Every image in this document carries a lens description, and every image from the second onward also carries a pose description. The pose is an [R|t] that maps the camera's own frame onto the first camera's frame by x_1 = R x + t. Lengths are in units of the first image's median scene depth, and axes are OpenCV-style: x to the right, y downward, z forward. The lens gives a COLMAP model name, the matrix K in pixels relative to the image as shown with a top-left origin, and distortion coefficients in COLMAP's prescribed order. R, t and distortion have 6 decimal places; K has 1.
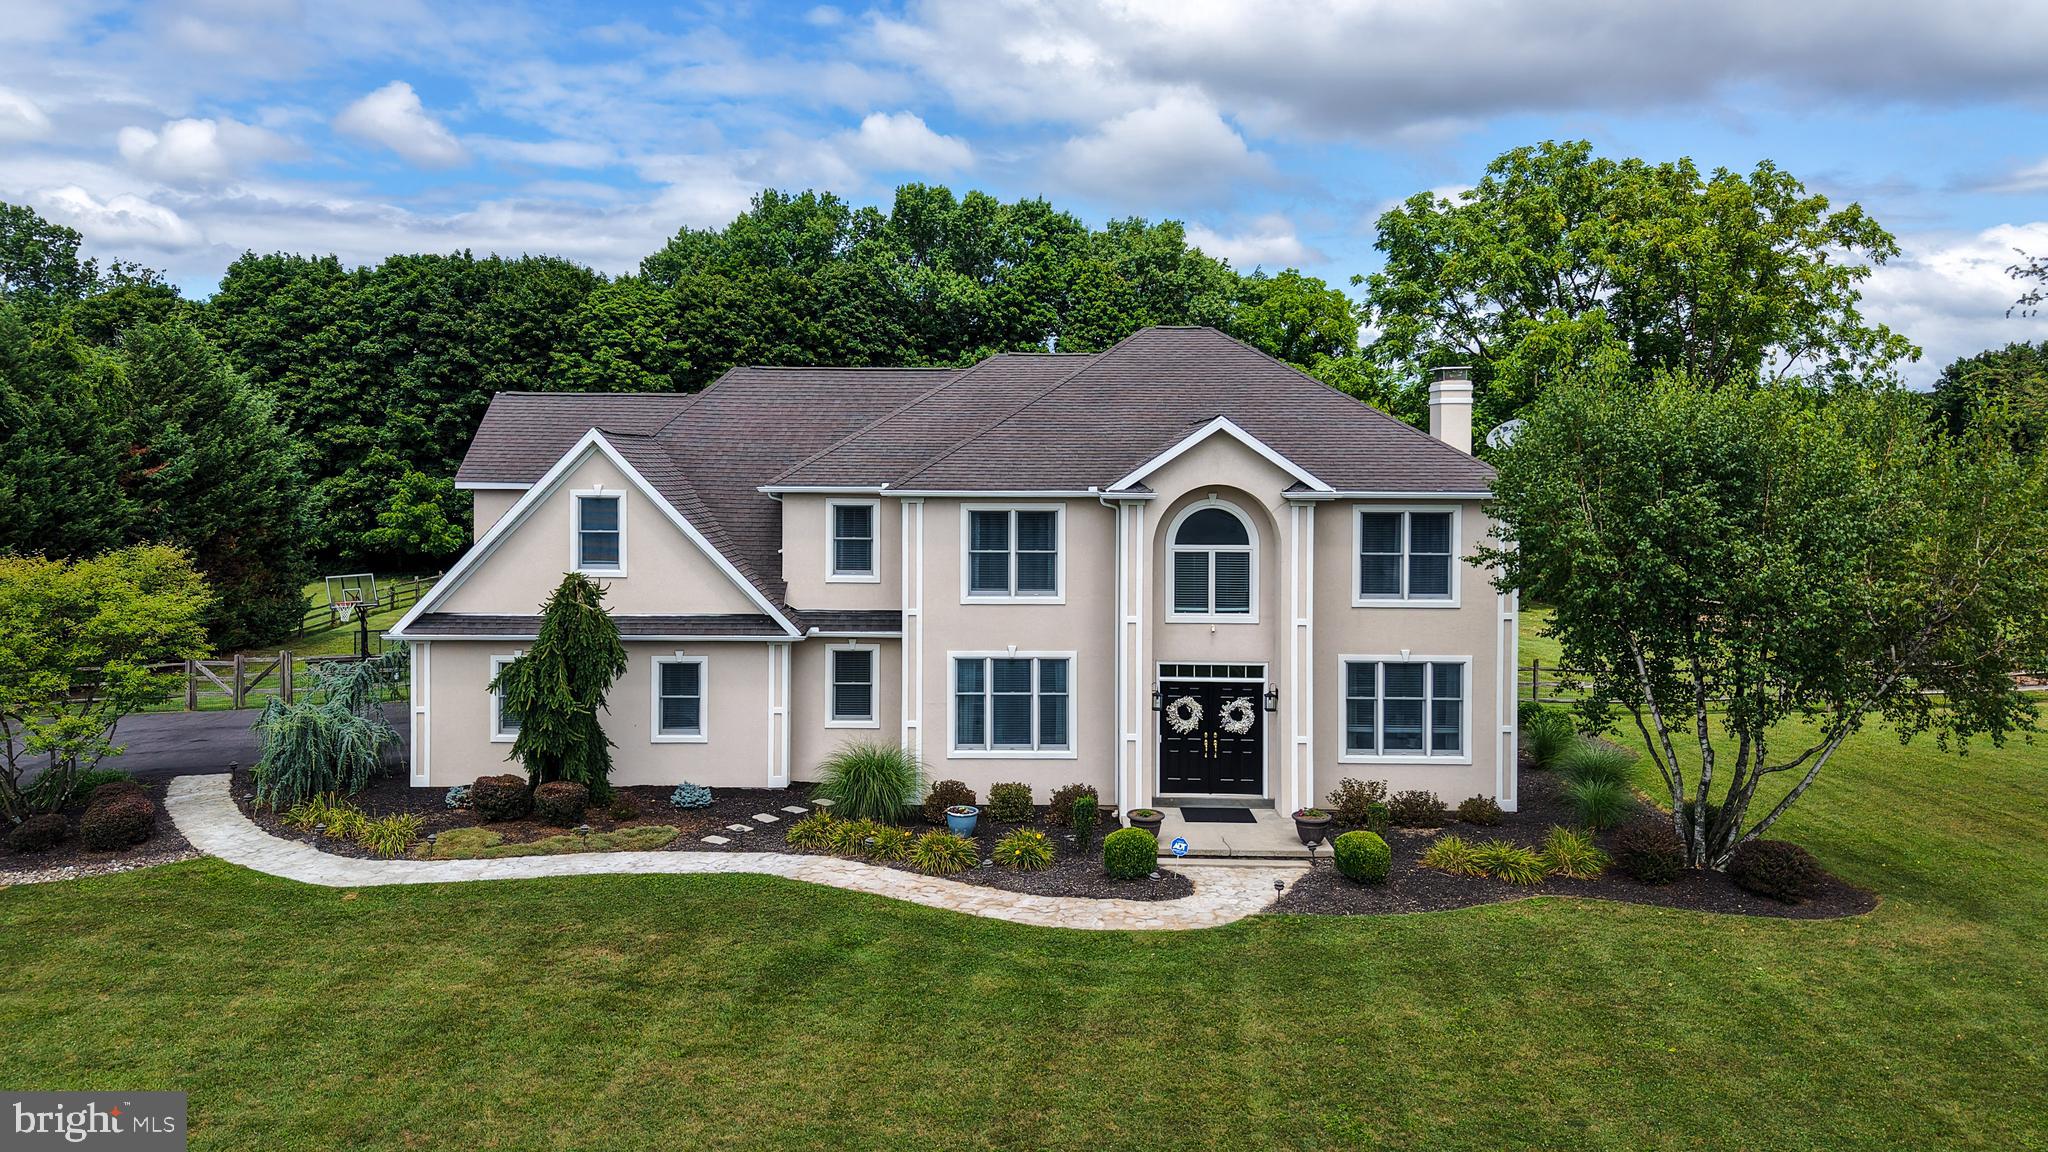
lens RADIAL K [[1419.3, 0, 1005.7], [0, 1419.3, 472.2], [0, 0, 1]] dist [0.050389, -0.064530]
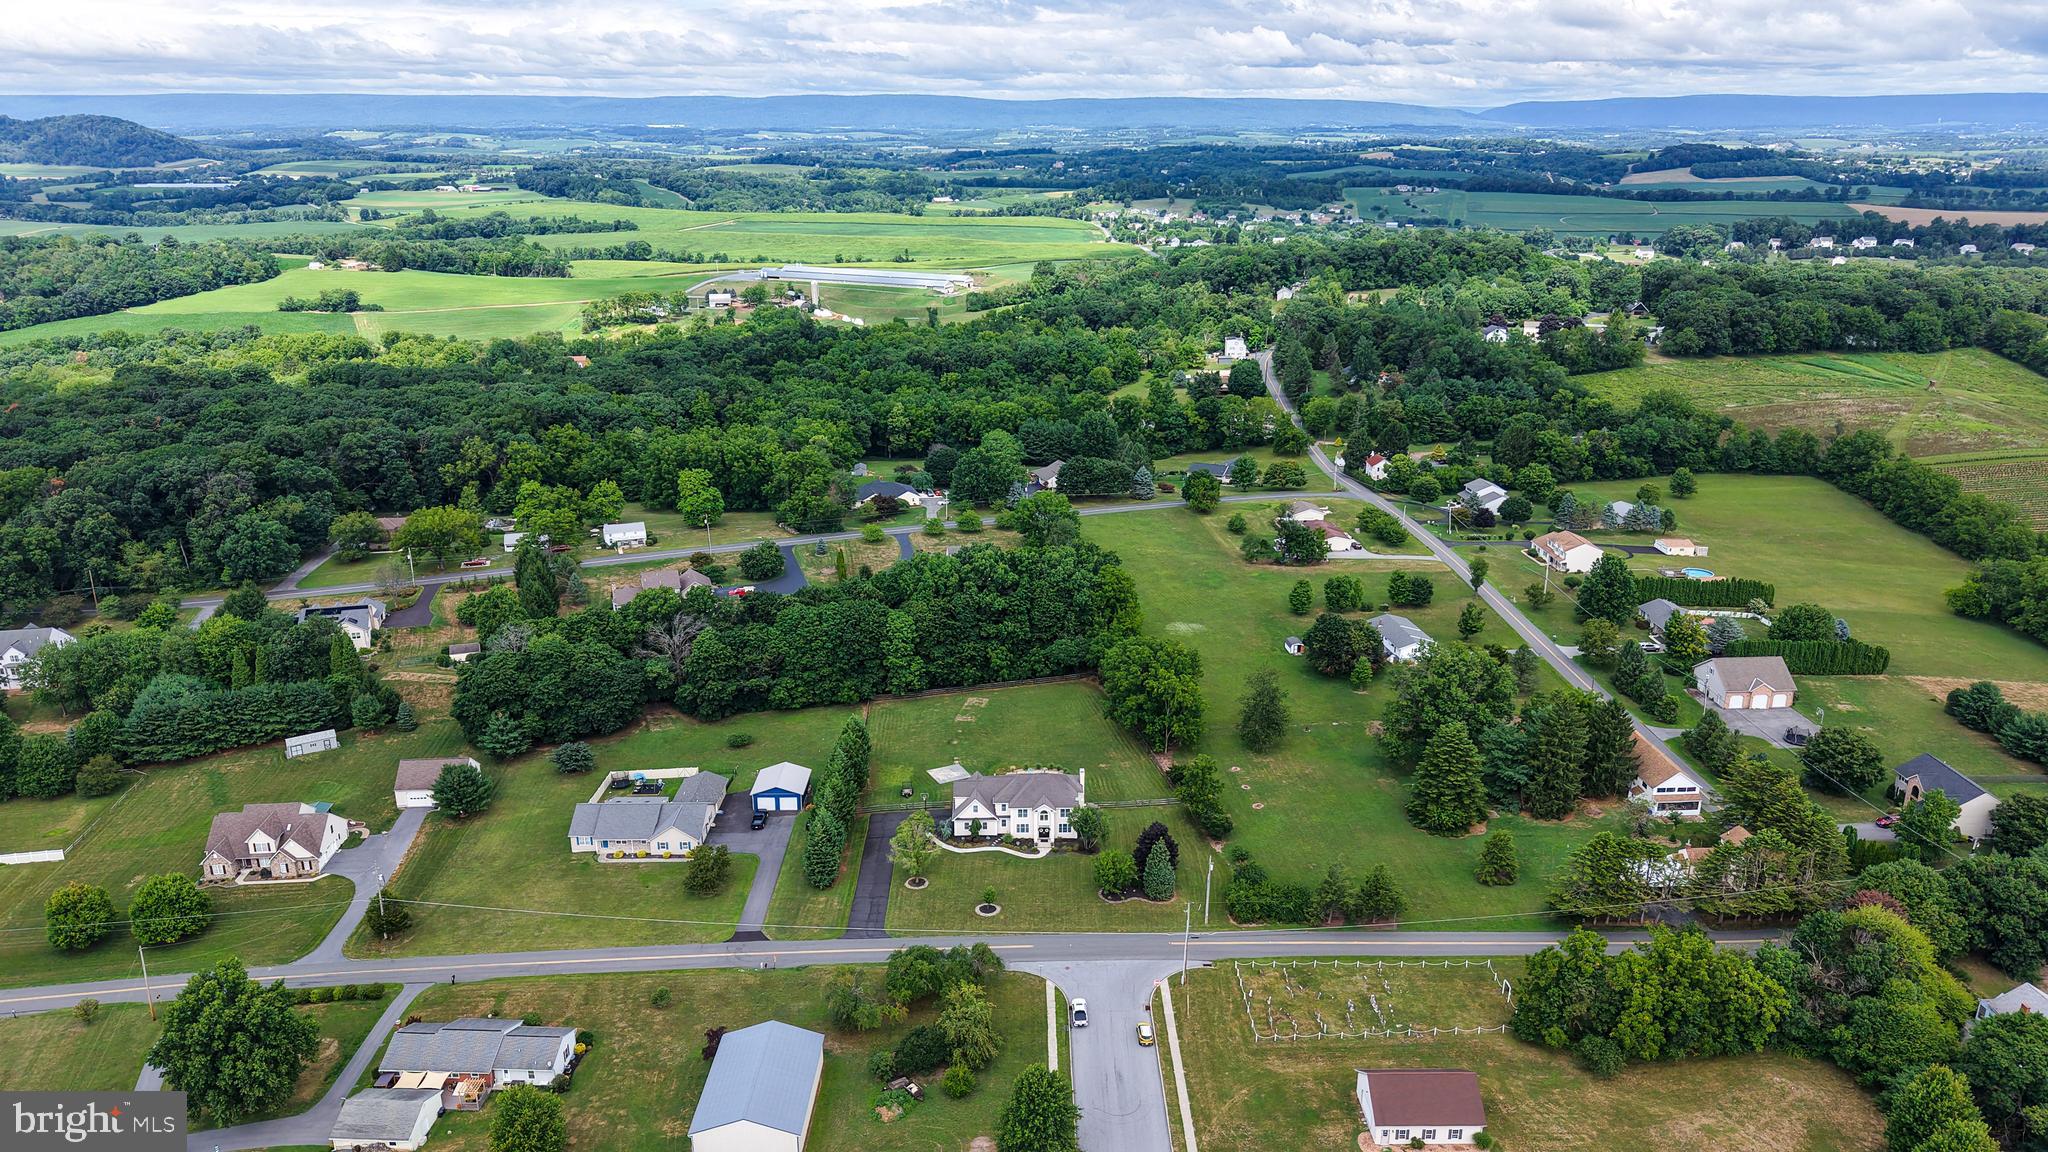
lens RADIAL K [[1442.0, 0, 1028.2], [0, 1442.0, 583.3], [0, 0, 1]] dist [0.018627, -0.006170]
pose [[0.999510, -0.010575, 0.029461, -0.220881], [0.001450, 0.955833, 0.293908, -4.147270], [-0.031268, -0.293721, 0.955380, -7.552607]]
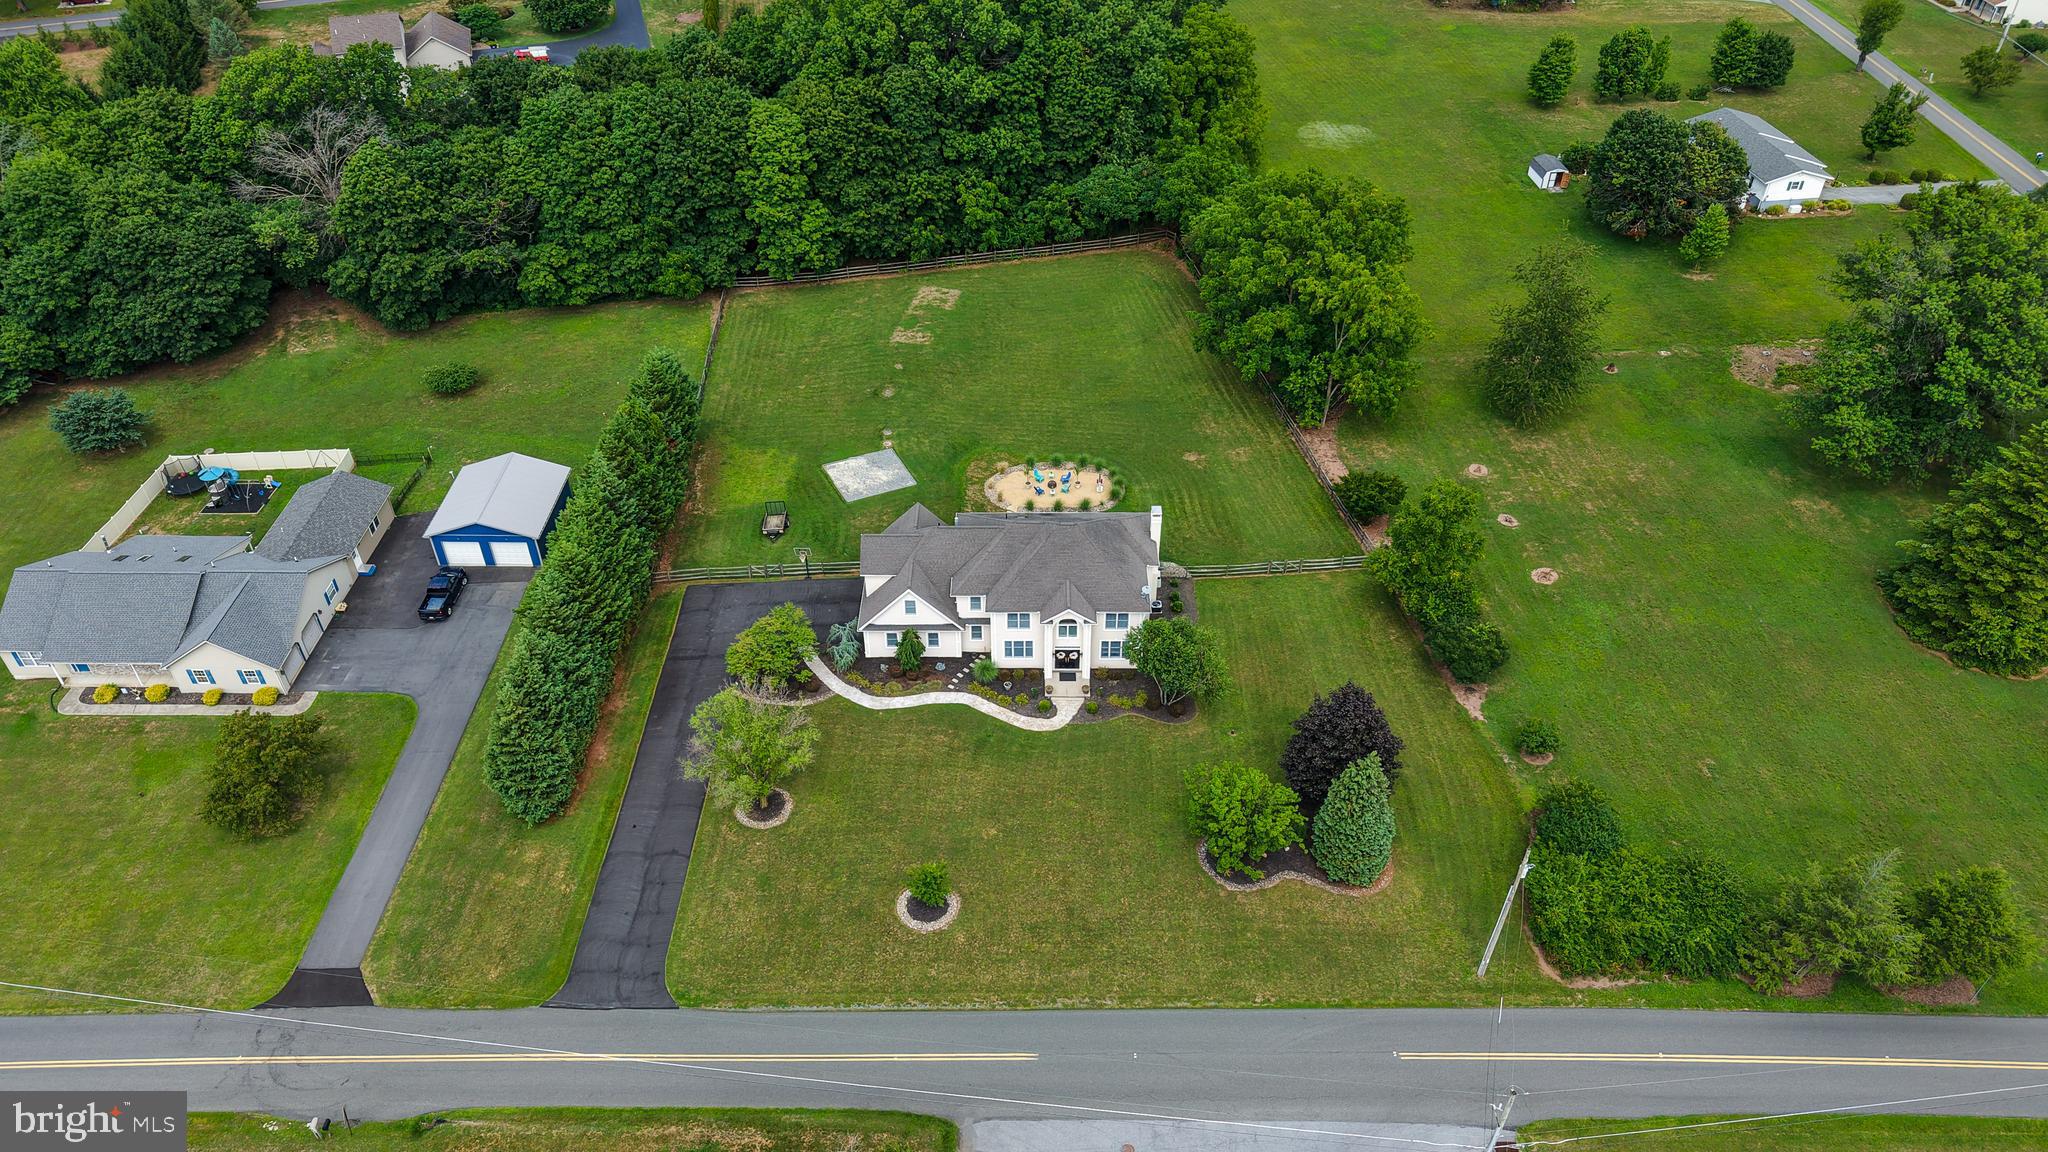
lens RADIAL K [[1442.0, 0, 1028.2], [0, 1442.0, 583.3], [0, 0, 1]] dist [0.018627, -0.006170]
pose [[0.999859, -0.011111, 0.012628, -0.018258], [0.001080, 0.791628, 0.611003, -2.491033], [-0.016786, -0.610903, 0.791528, -2.129709]]
